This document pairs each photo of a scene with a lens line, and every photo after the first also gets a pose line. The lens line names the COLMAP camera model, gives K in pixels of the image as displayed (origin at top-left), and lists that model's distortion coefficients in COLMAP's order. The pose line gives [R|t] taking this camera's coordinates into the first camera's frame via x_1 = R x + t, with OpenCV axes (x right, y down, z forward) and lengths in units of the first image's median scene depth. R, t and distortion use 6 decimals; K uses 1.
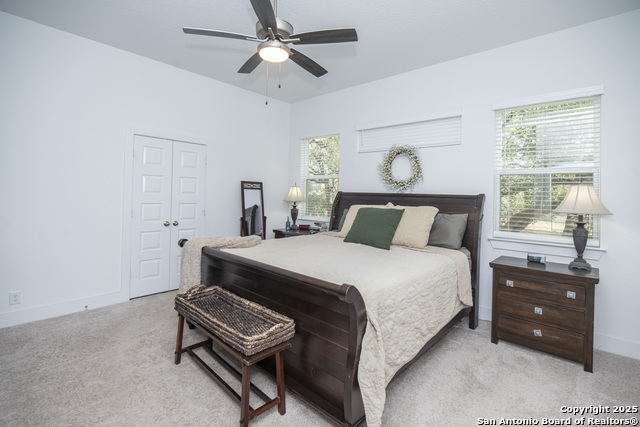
lens RADIAL K [[292.7, 0, 320.0], [0, 292.7, 213.5], [0, 0, 1]] dist [0.000932, 0.000140]
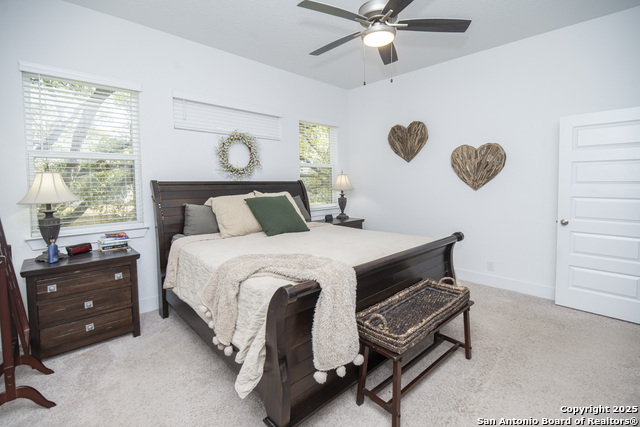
lens RADIAL K [[313.5, 0, 308.0], [0, 313.5, 201.0], [0, 0, 1]] dist [-0.000889, -0.000006]
pose [[0.064244, -0.075372, 0.995084, -0.753758], [0.082623, 0.994122, 0.069965, -0.058422], [-0.994508, 0.077722, 0.070093, 0.717968]]
